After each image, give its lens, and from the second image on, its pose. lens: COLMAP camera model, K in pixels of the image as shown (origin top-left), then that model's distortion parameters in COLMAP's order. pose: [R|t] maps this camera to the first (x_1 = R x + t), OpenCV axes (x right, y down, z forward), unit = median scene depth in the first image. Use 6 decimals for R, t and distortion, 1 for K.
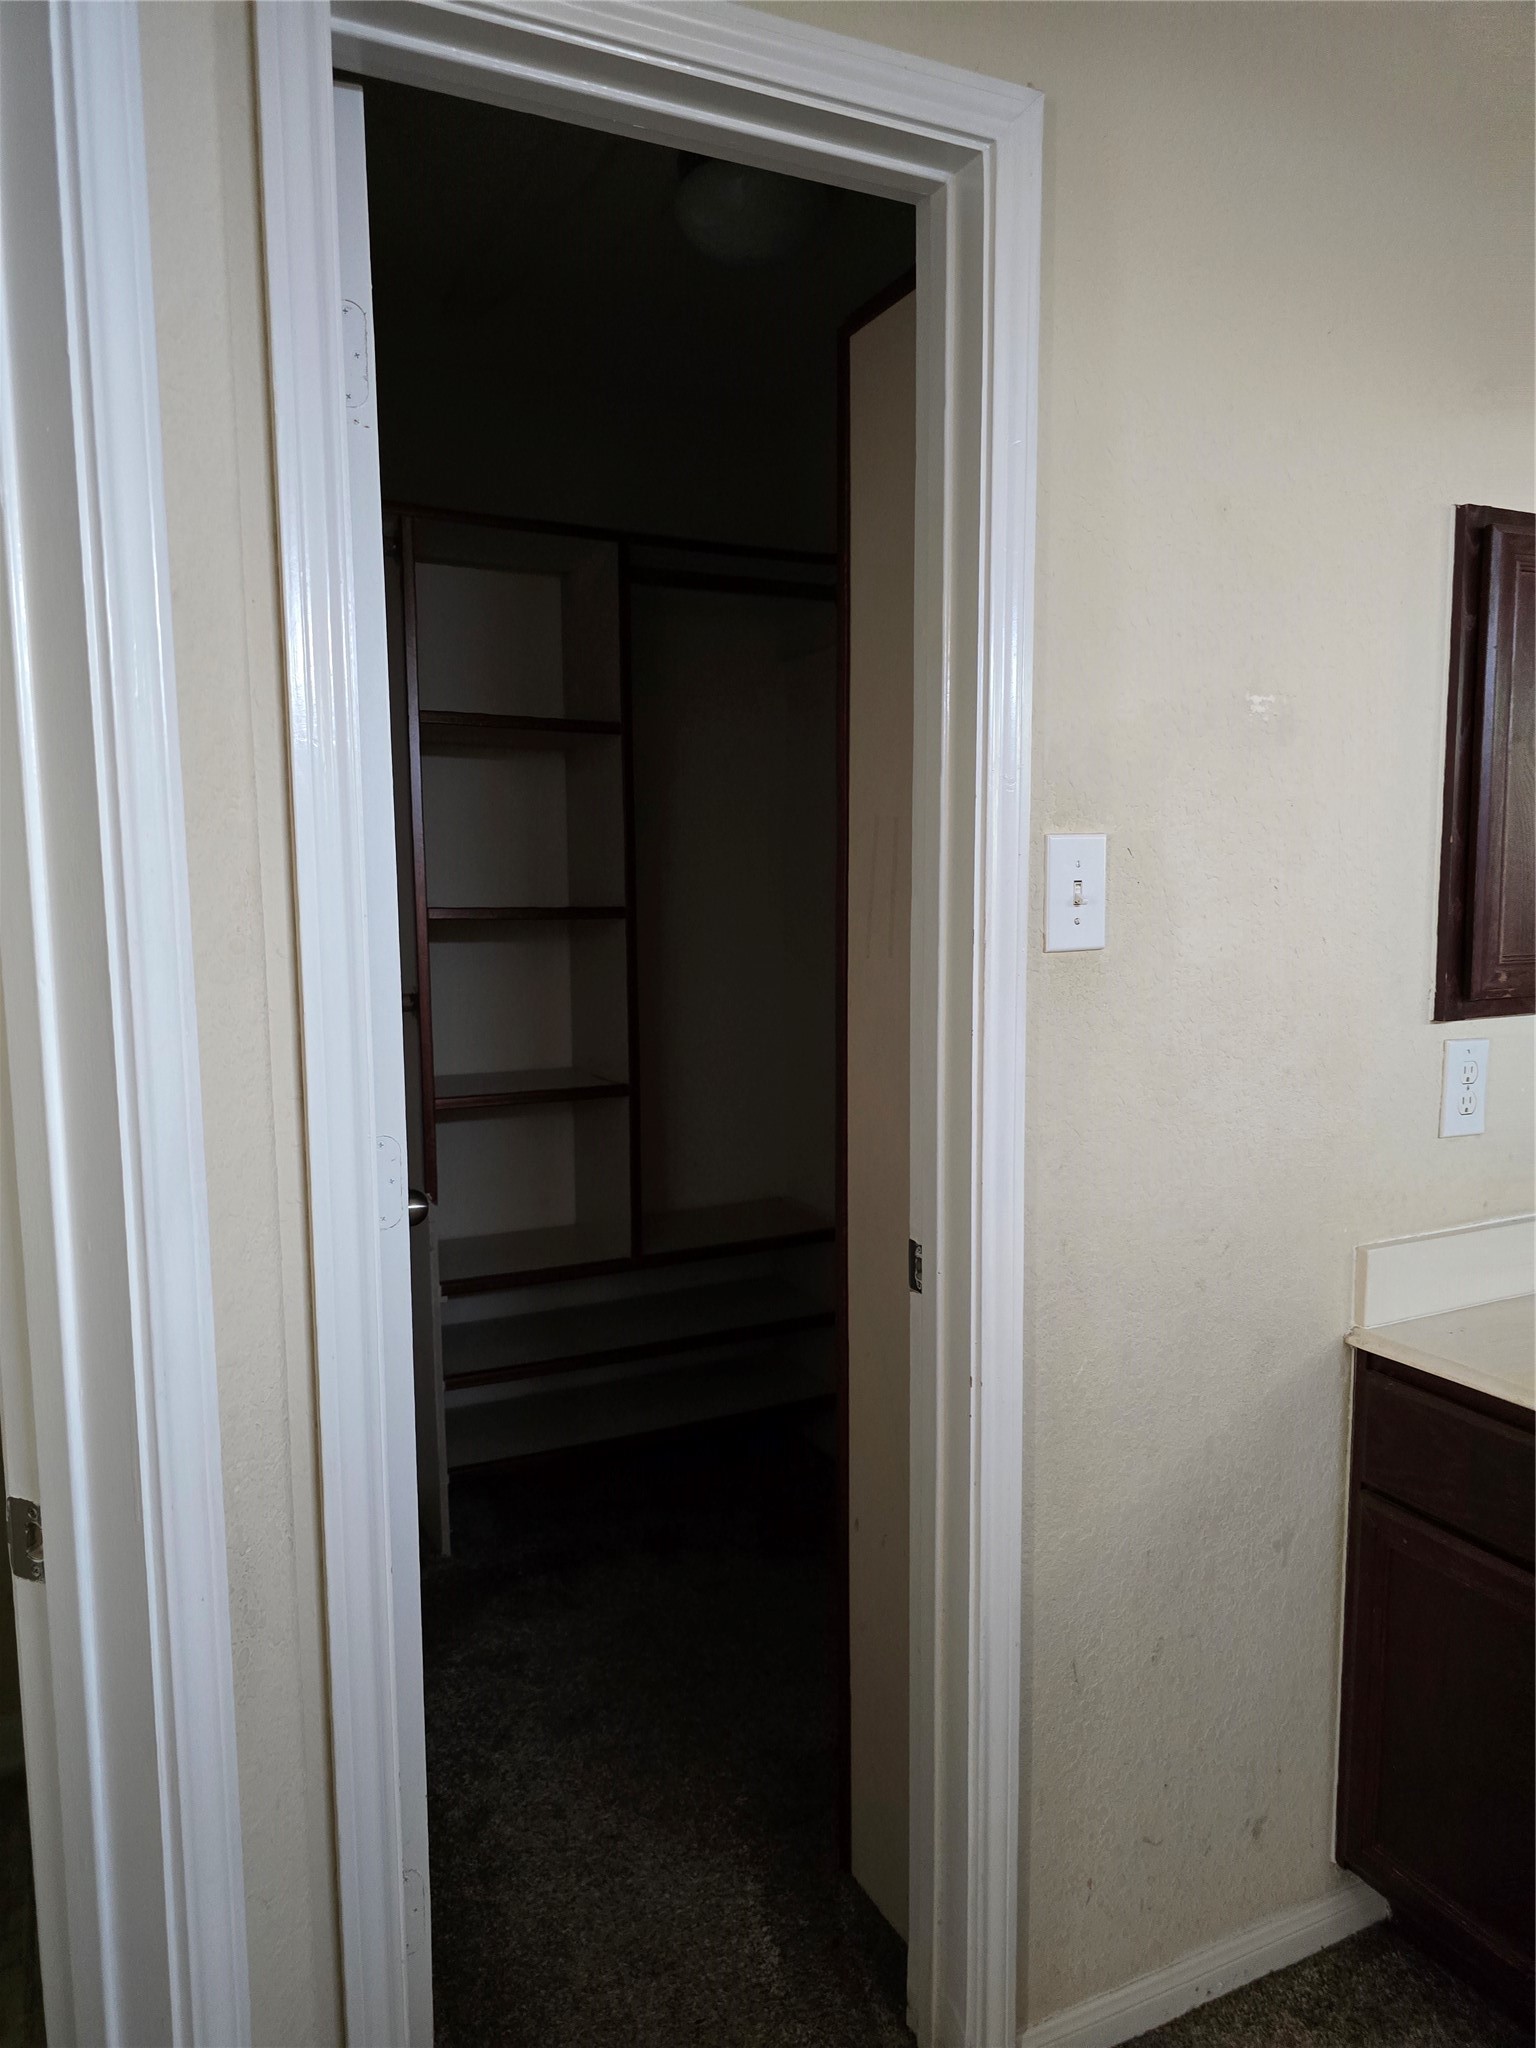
lens RADIAL K [[1370.8, 0, 764.9], [0, 1370.8, 1045.2], [0, 0, 1]] dist [0.008626, -0.002323]
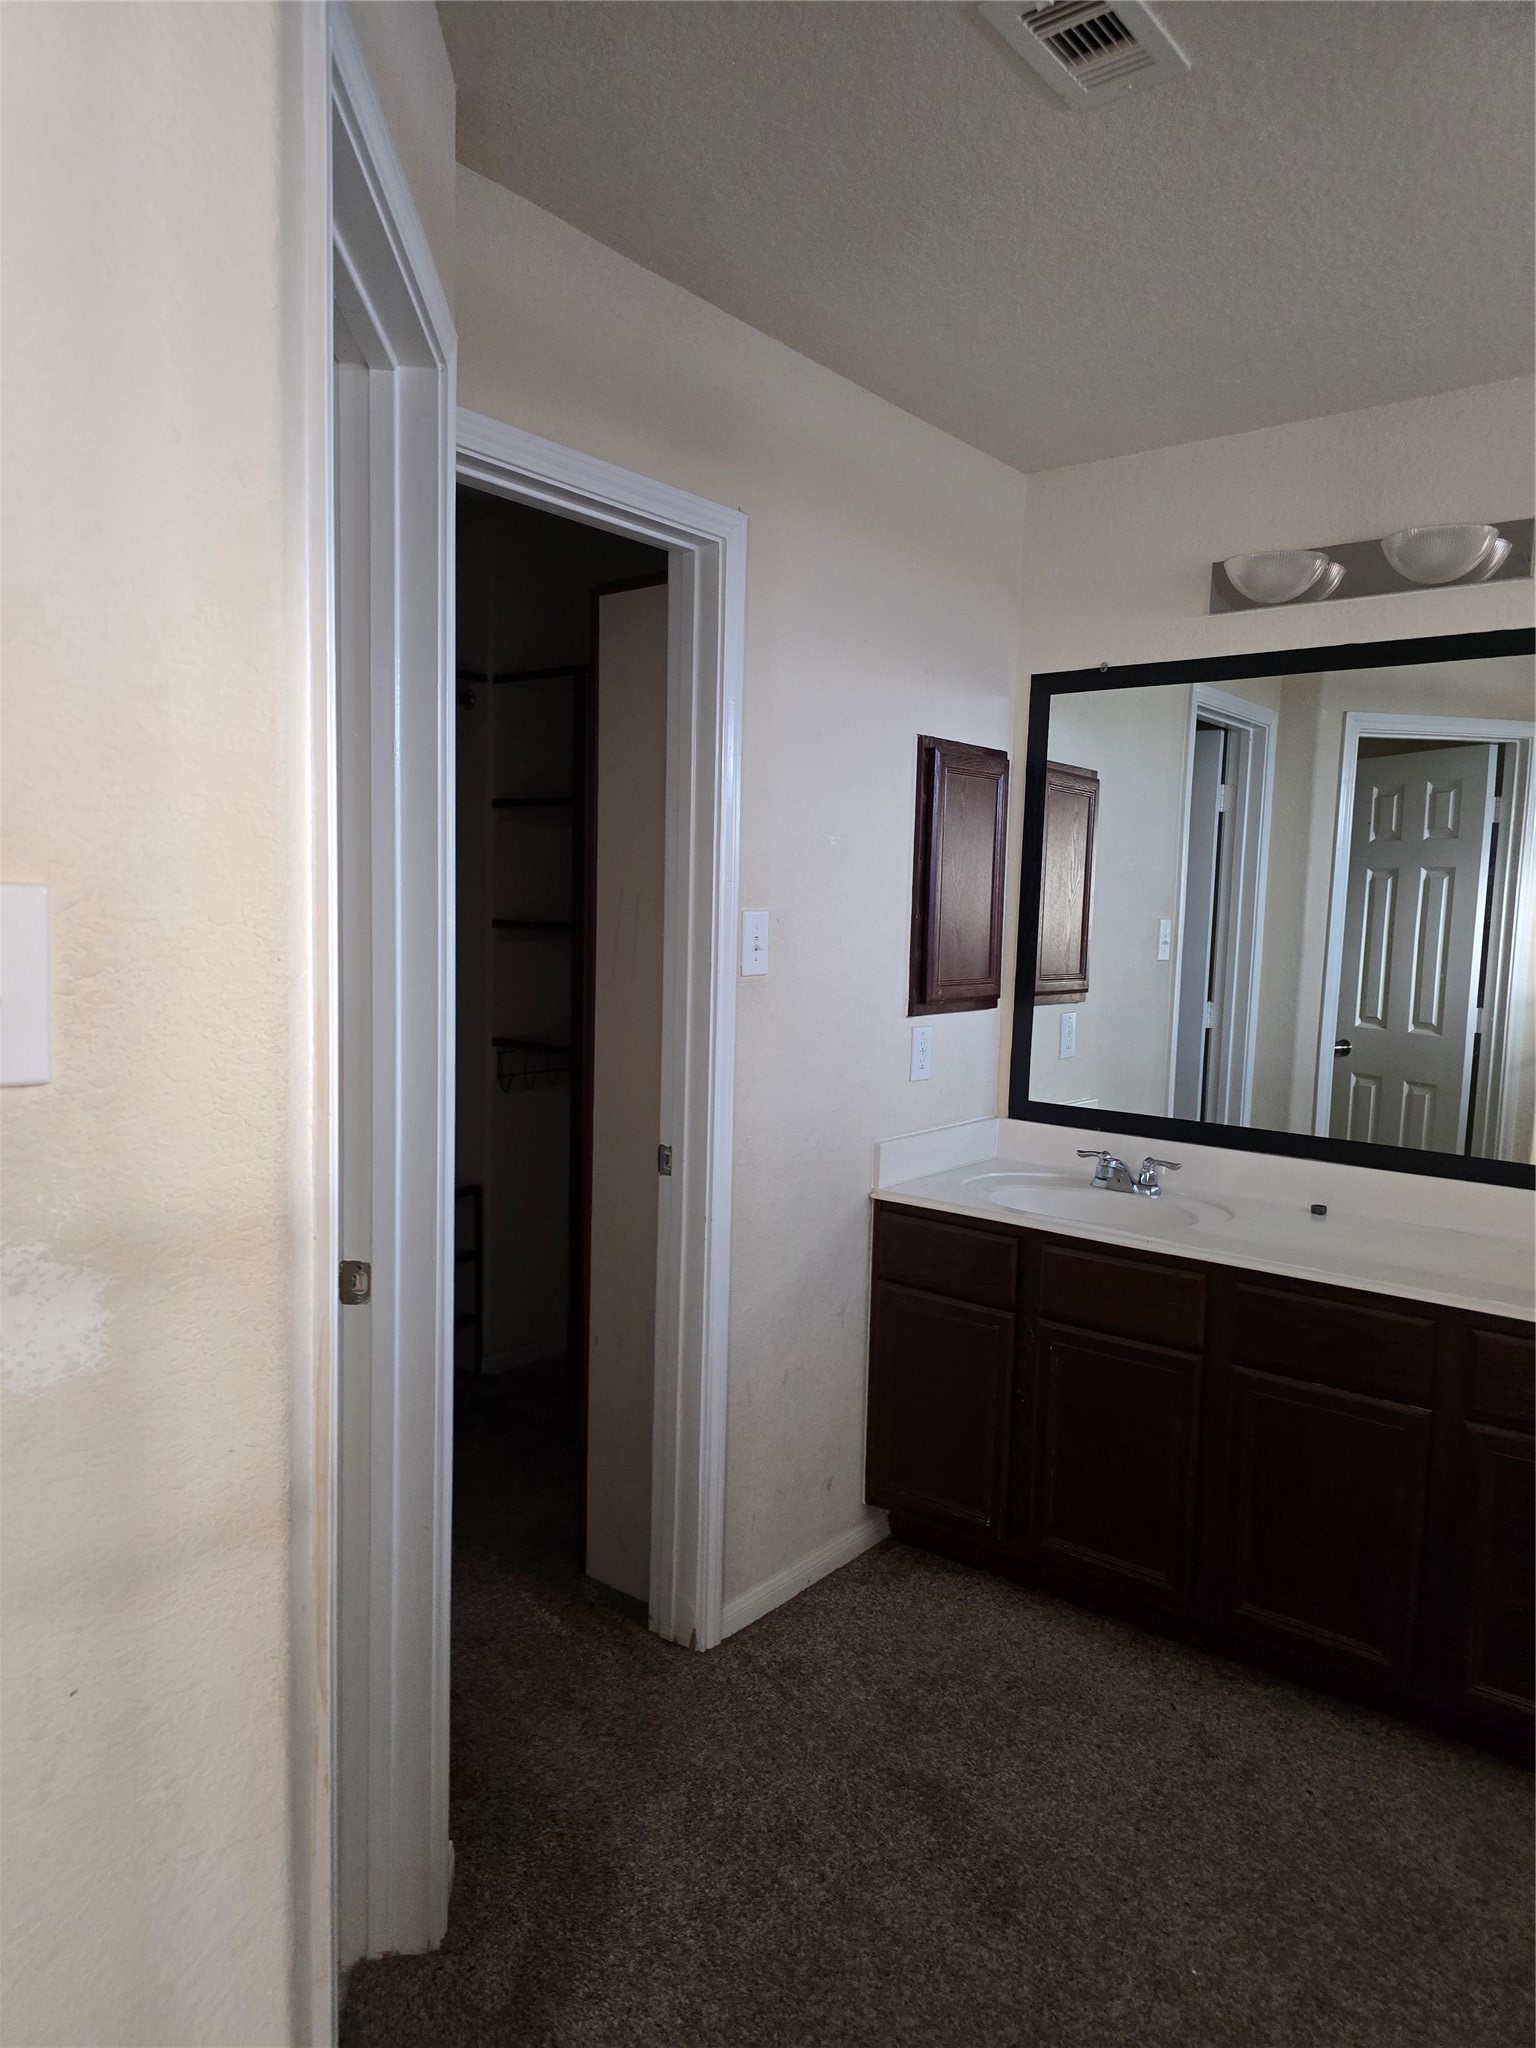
lens RADIAL K [[1379.7, 0, 737.8], [0, 1379.7, 1077.2], [0, 0, 1]] dist [0.100807, -0.154367]
pose [[0.903438, -0.025110, 0.427983, -0.507452], [0.023379, 0.999683, 0.009302, 0.041935], [-0.428081, 0.001602, 0.903739, -0.560163]]
